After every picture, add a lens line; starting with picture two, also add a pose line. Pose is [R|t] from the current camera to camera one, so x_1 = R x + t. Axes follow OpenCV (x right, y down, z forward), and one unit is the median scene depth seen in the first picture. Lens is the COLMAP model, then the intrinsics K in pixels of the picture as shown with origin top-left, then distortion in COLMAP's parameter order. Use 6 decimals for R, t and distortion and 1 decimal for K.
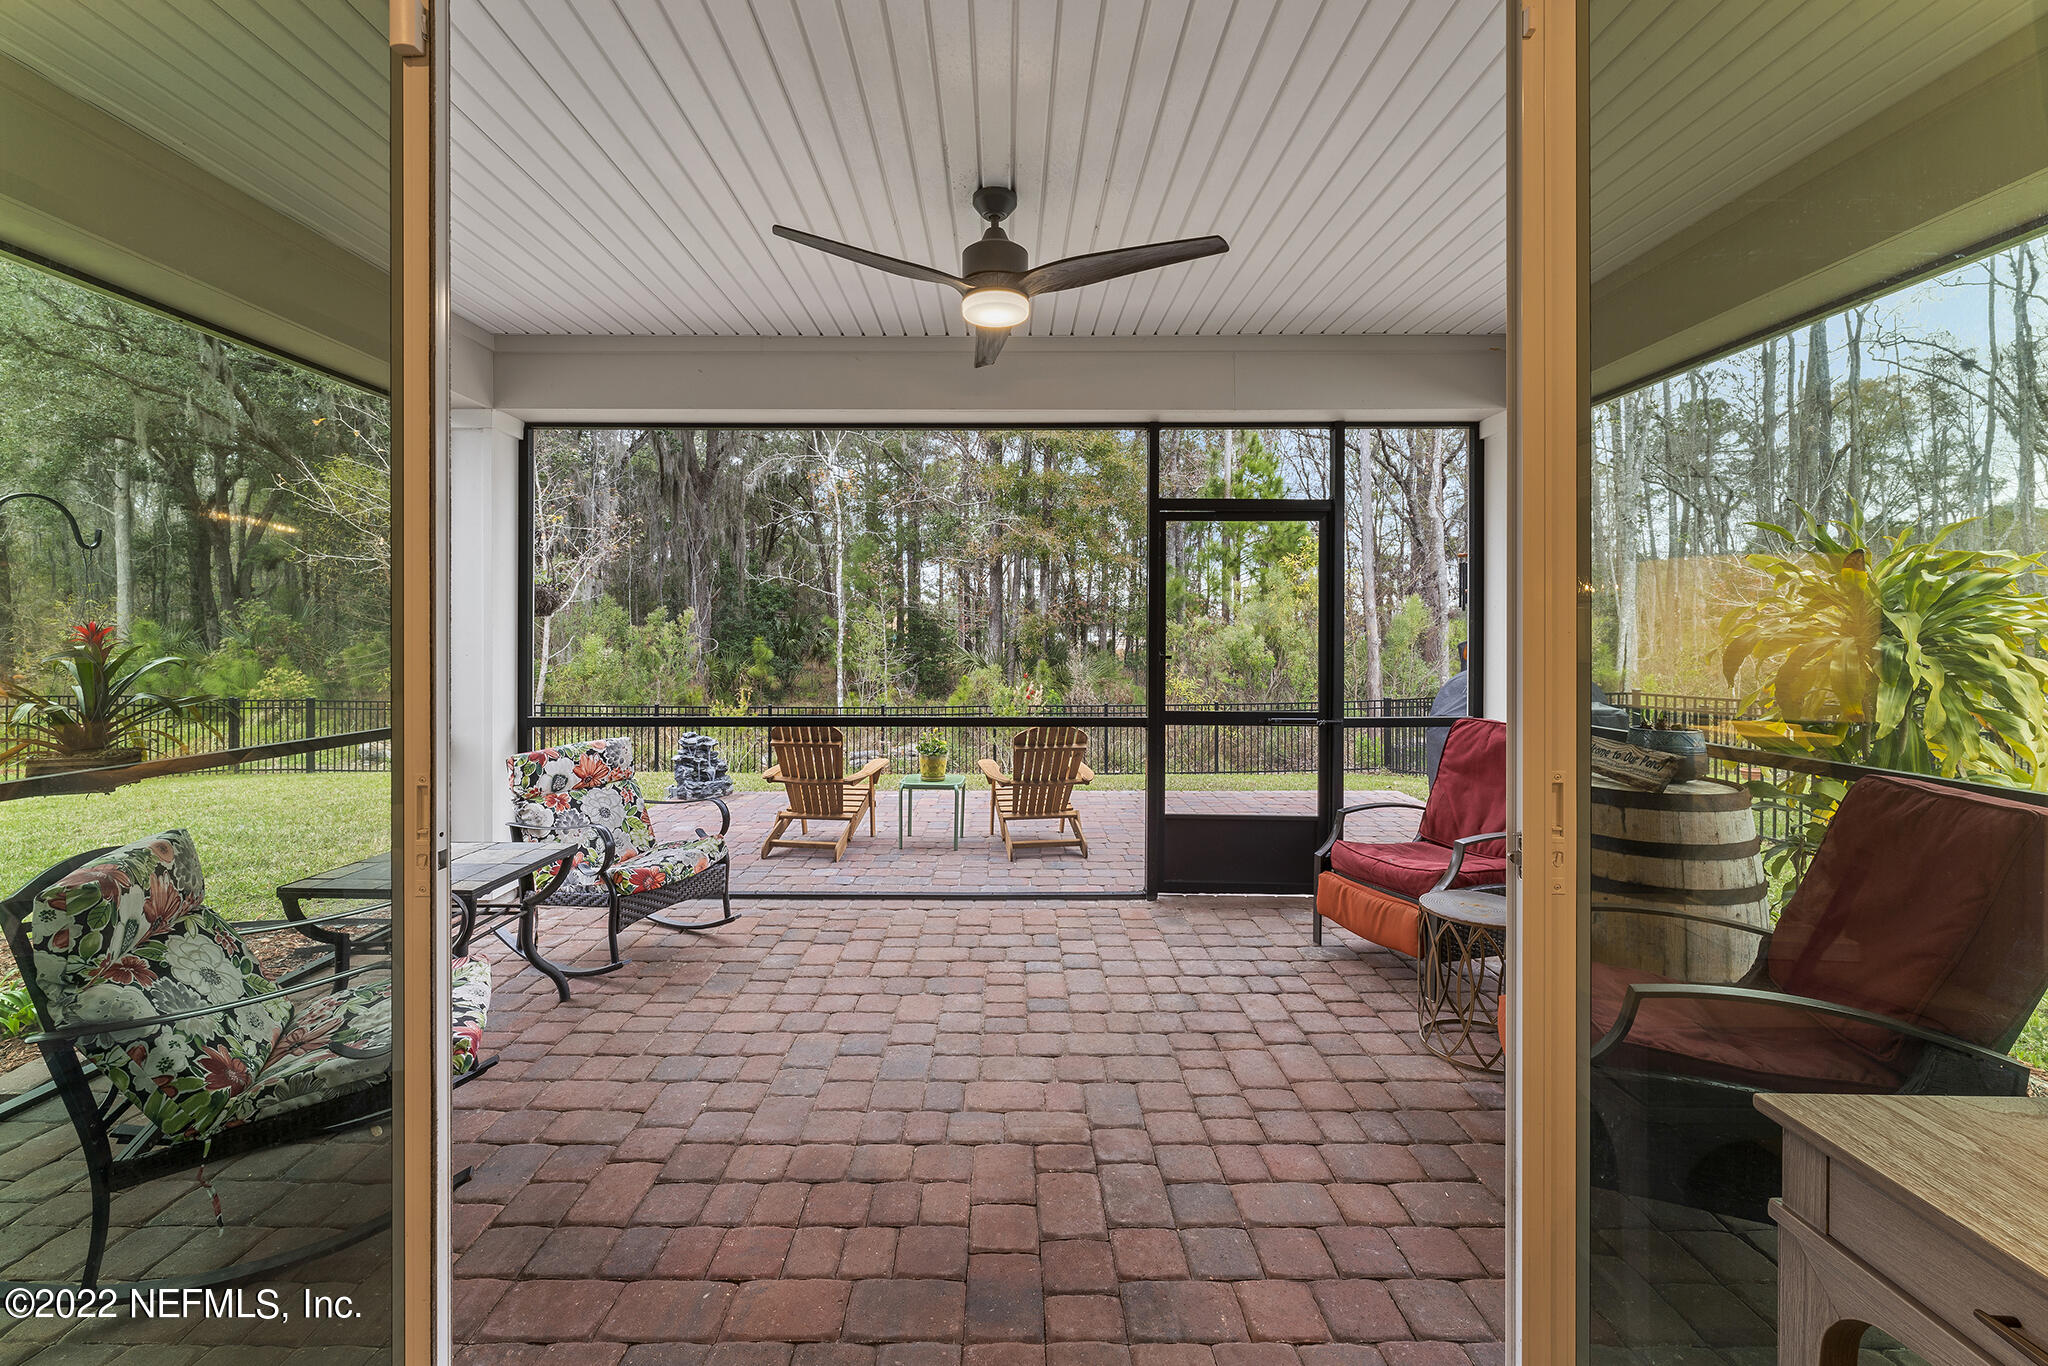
lens RADIAL K [[808.7, 0, 1011.3], [0, 808.7, 679.2], [0, 0, 1]] dist [0.000906, 0.000132]
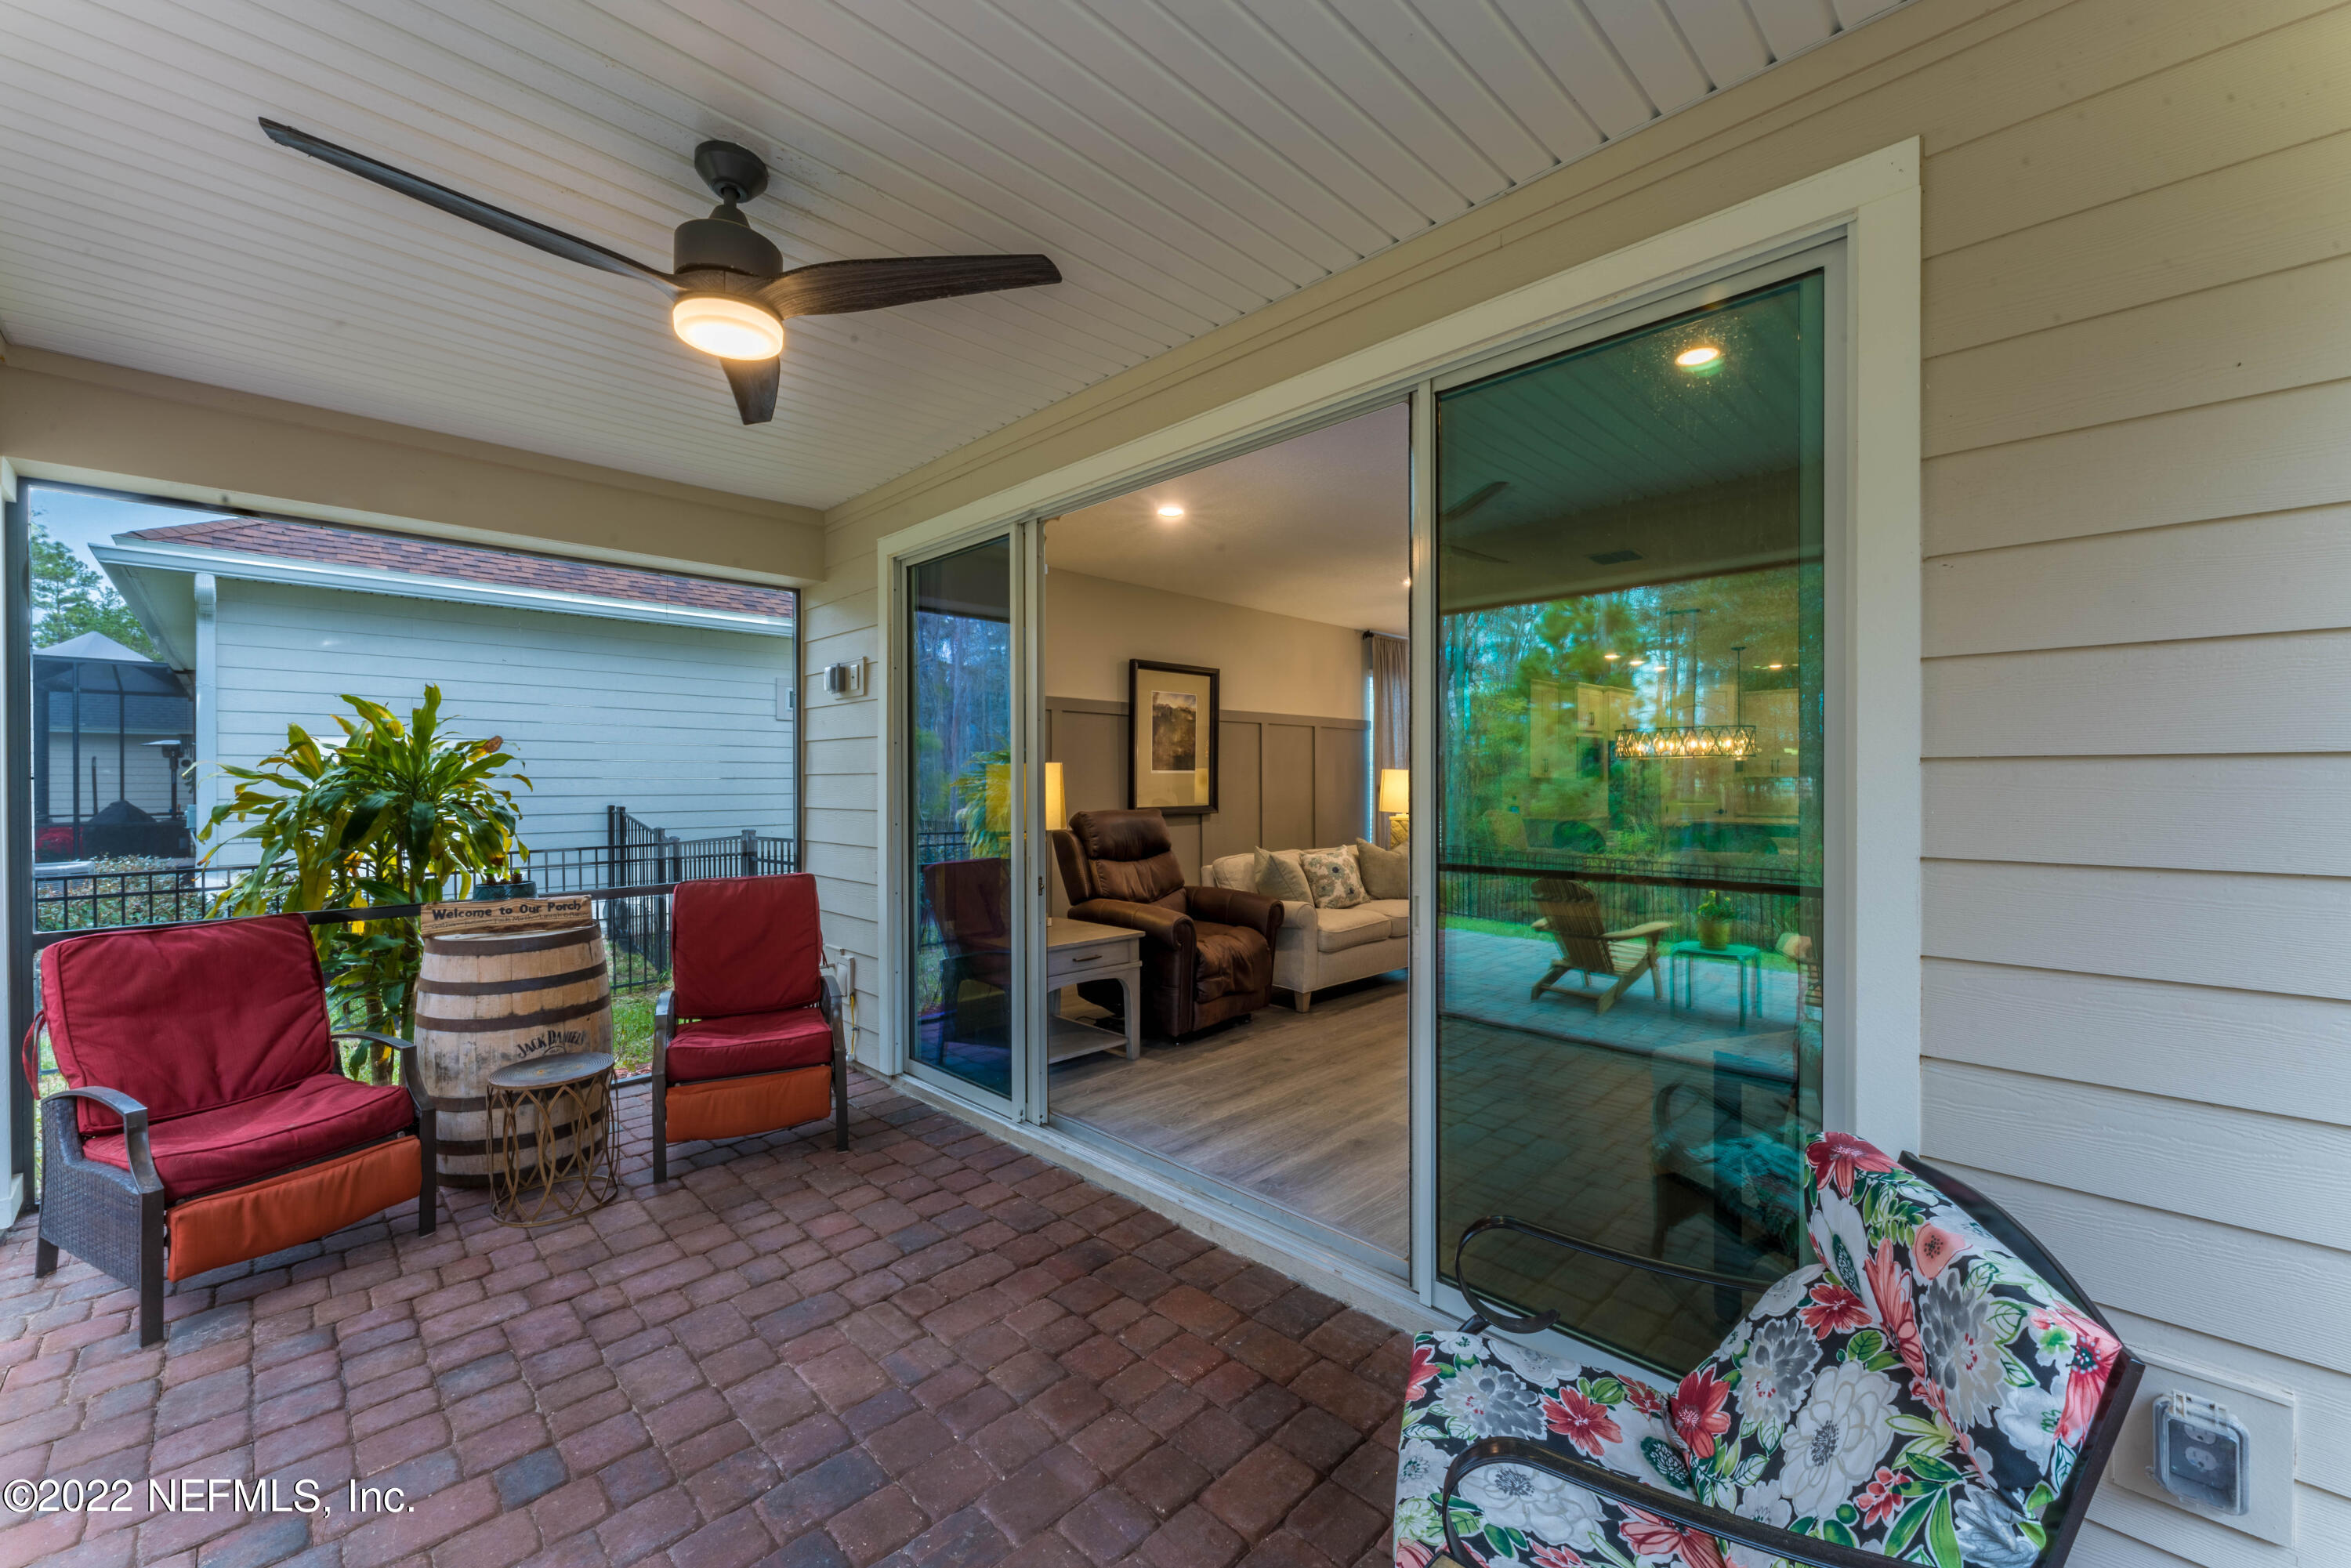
lens RADIAL K [[928.3, 0, 1160.9], [0, 928.3, 779.7], [0, 0, 1]] dist [0.000906, 0.000132]
pose [[-0.695248, 0.004445, 0.718756, -0.980784], [0.040812, 0.998612, 0.033302, -0.108539], [-0.717610, 0.052488, -0.694464, 1.509083]]
